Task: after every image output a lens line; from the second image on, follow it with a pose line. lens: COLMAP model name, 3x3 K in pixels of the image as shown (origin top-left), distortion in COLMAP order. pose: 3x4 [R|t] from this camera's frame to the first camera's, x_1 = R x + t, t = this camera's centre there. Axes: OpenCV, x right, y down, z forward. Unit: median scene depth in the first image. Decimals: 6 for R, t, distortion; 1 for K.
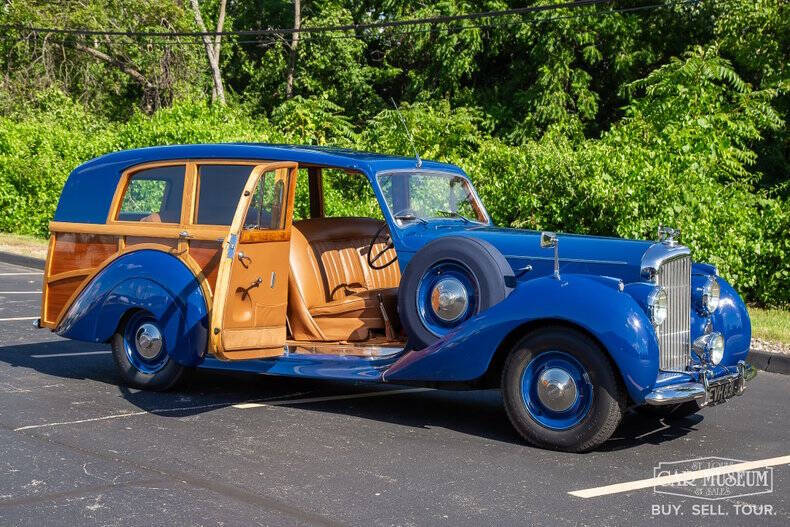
lens RADIAL K [[1293.4, 0, 379.4], [0, 1293.4, 265.3], [0, 0, 1]] dist [0.184387, 0.055126]
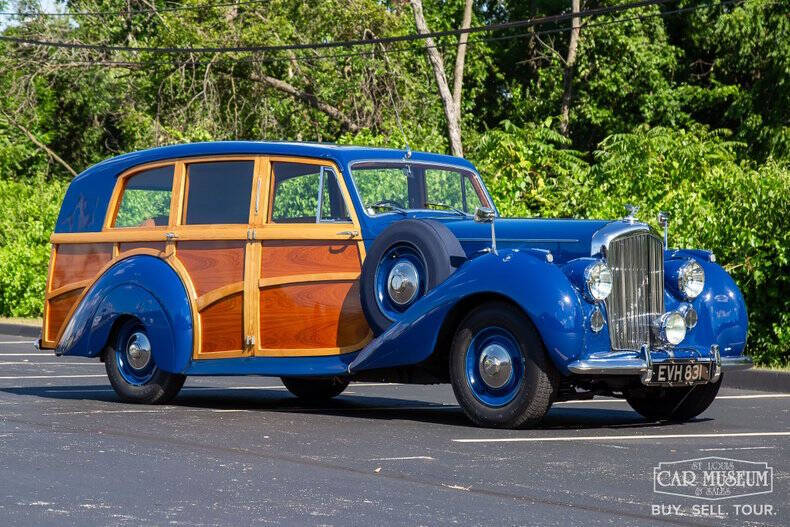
lens RADIAL K [[2109.0, 0, 394.9], [0, 2109.0, 274.7], [0, 0, 1]] dist [0.643539, -0.378830]
pose [[0.981581, -0.021034, -0.189884, 0.294202], [0.007397, 0.997359, -0.072246, 0.113568], [0.190902, 0.069511, 0.979145, -0.475498]]
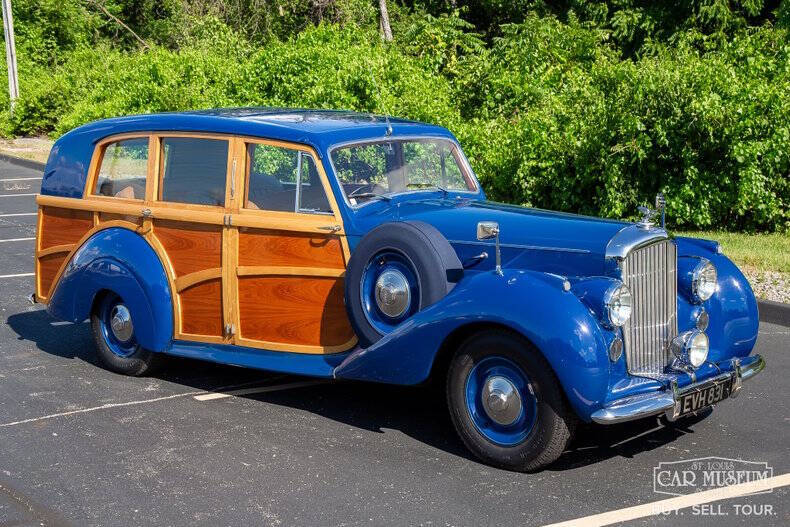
lens RADIAL K [[1211.1, 0, 383.7], [0, 1211.1, 251.9], [0, 0, 1]] dist [0.211781, -0.027586]
pose [[0.987249, -0.013944, -0.158571, 0.151650], [0.025915, 0.996945, 0.073681, -0.053686], [0.157059, -0.076851, 0.984594, 0.146521]]
